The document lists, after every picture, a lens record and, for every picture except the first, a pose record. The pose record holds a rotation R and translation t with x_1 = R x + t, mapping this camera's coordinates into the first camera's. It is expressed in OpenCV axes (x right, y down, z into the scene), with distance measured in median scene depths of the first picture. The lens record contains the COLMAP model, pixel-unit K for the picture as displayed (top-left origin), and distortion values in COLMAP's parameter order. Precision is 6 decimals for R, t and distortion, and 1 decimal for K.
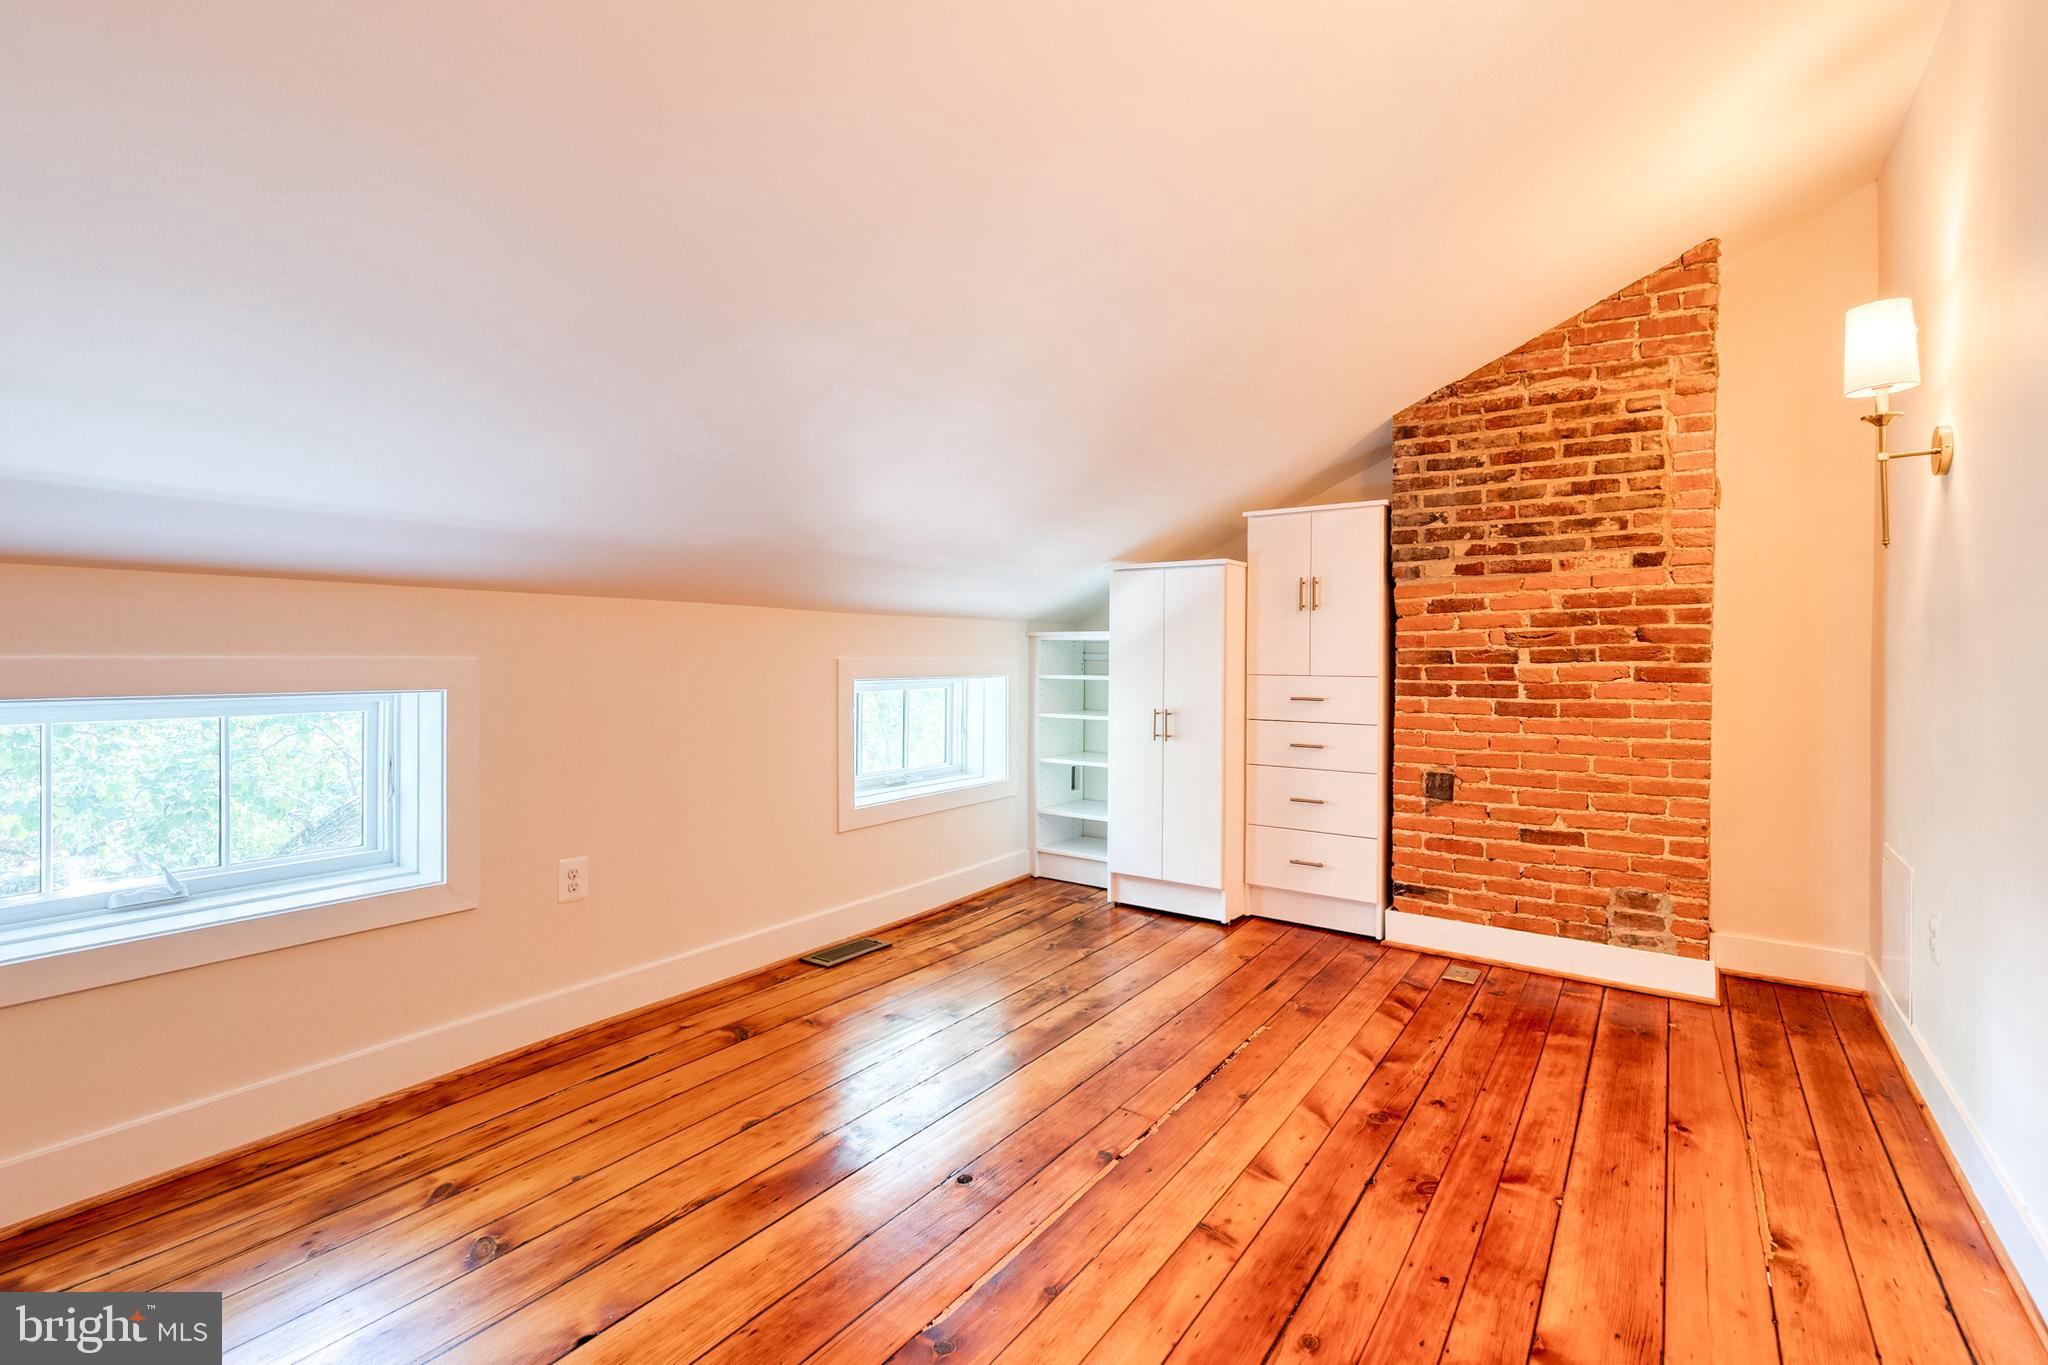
lens RADIAL K [[935.0, 0, 1047.3], [0, 935.0, 681.0], [0, 0, 1]] dist [0.012466, -0.001200]
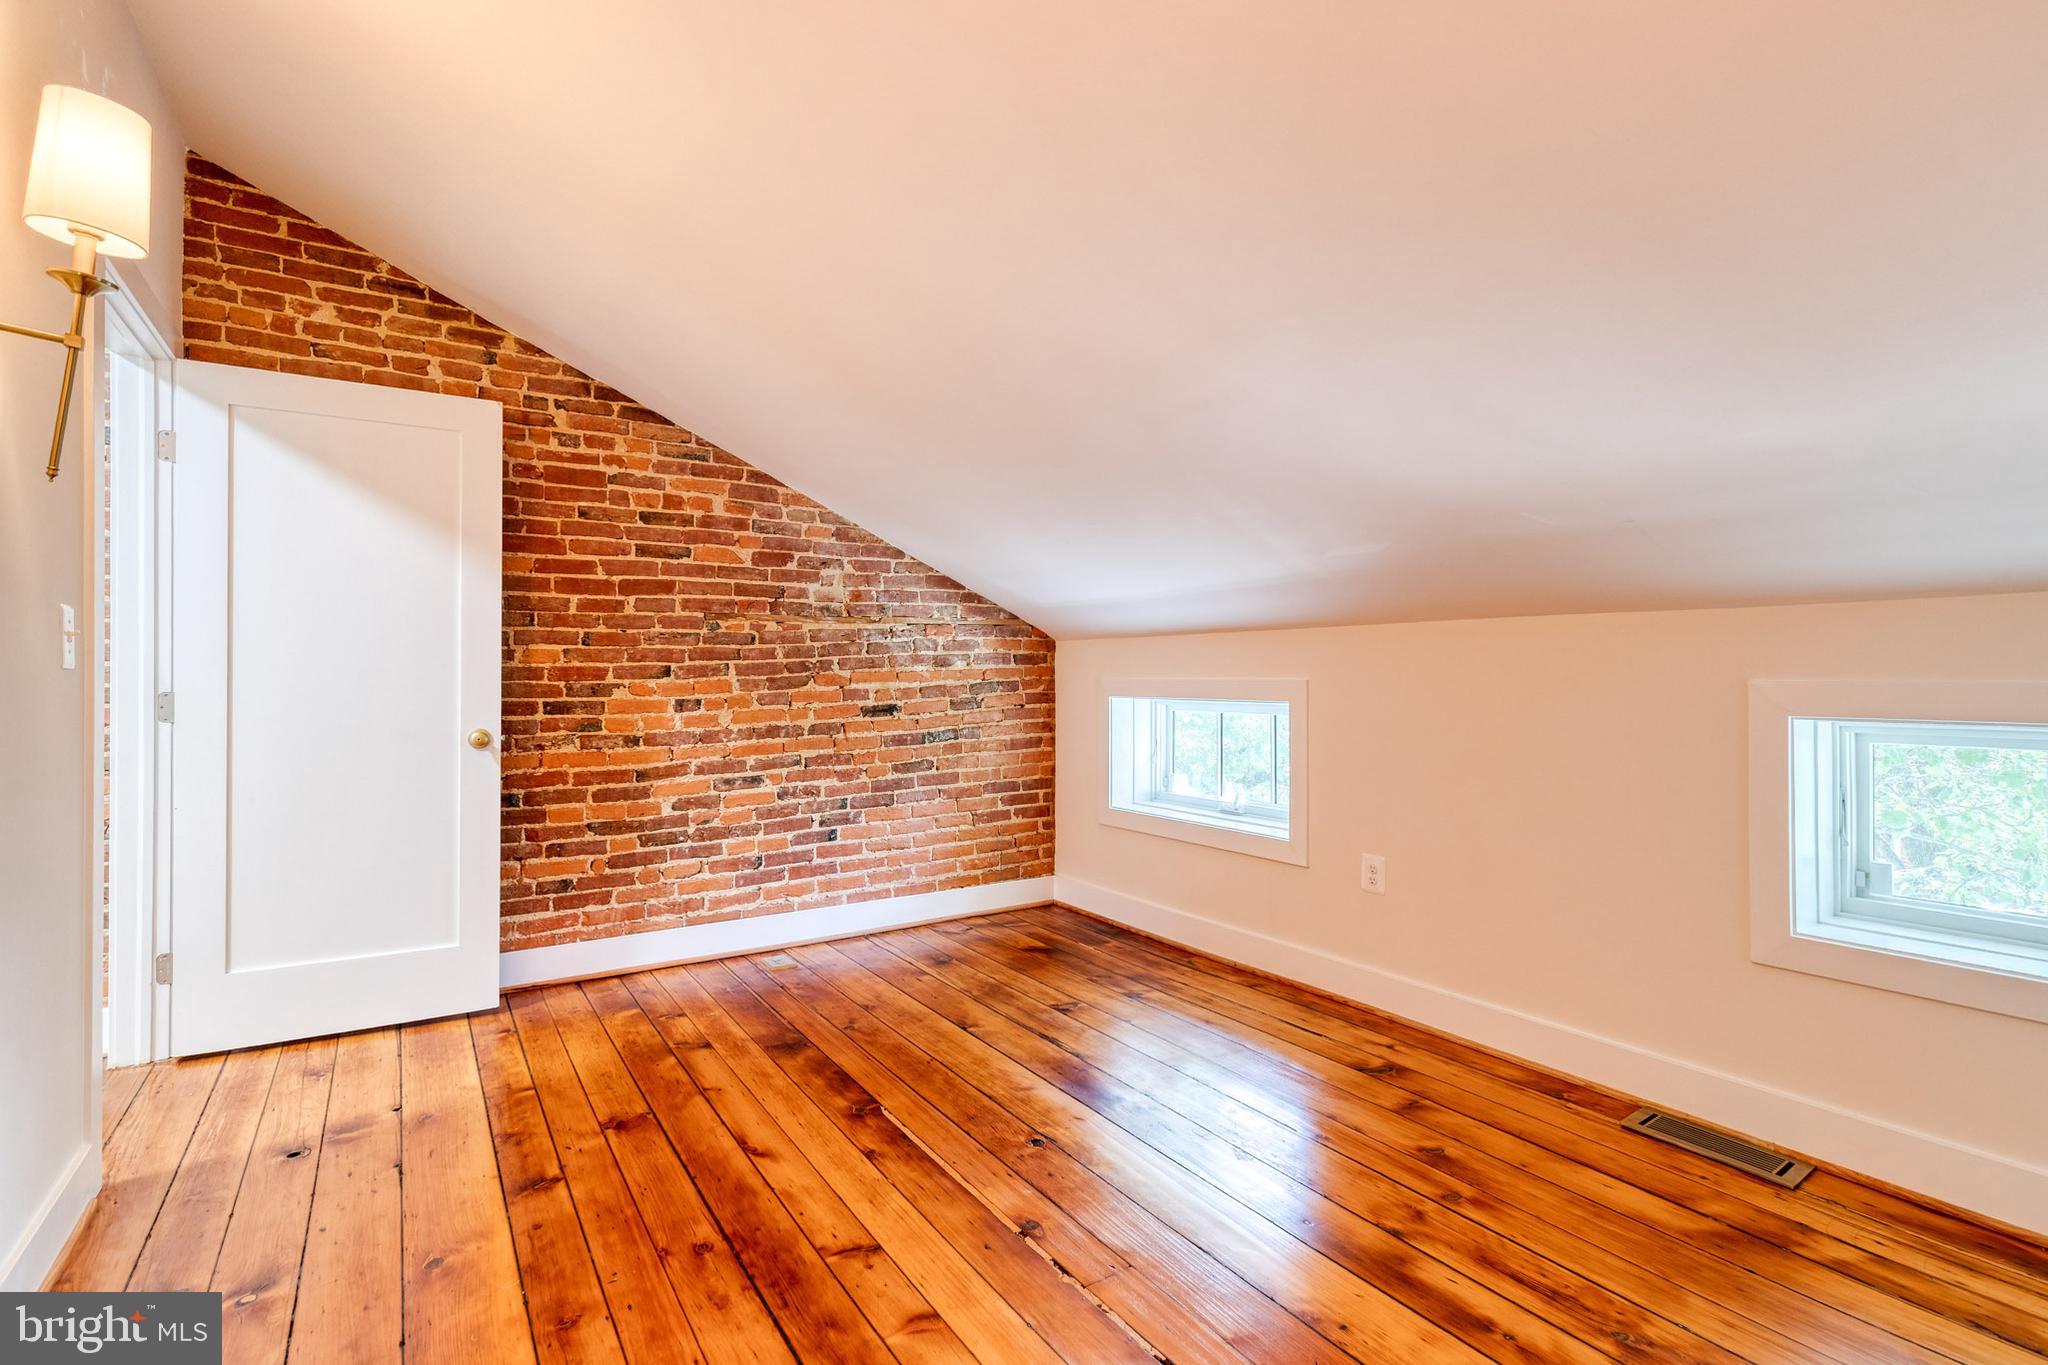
lens RADIAL K [[935.0, 0, 1047.3], [0, 935.0, 681.0], [0, 0, 1]] dist [0.012466, -0.001200]
pose [[-0.361172, -0.004255, -0.932490, 0.912326], [-0.031174, 0.999486, 0.007513, -0.025724], [0.931978, 0.031783, -0.361118, 1.340854]]
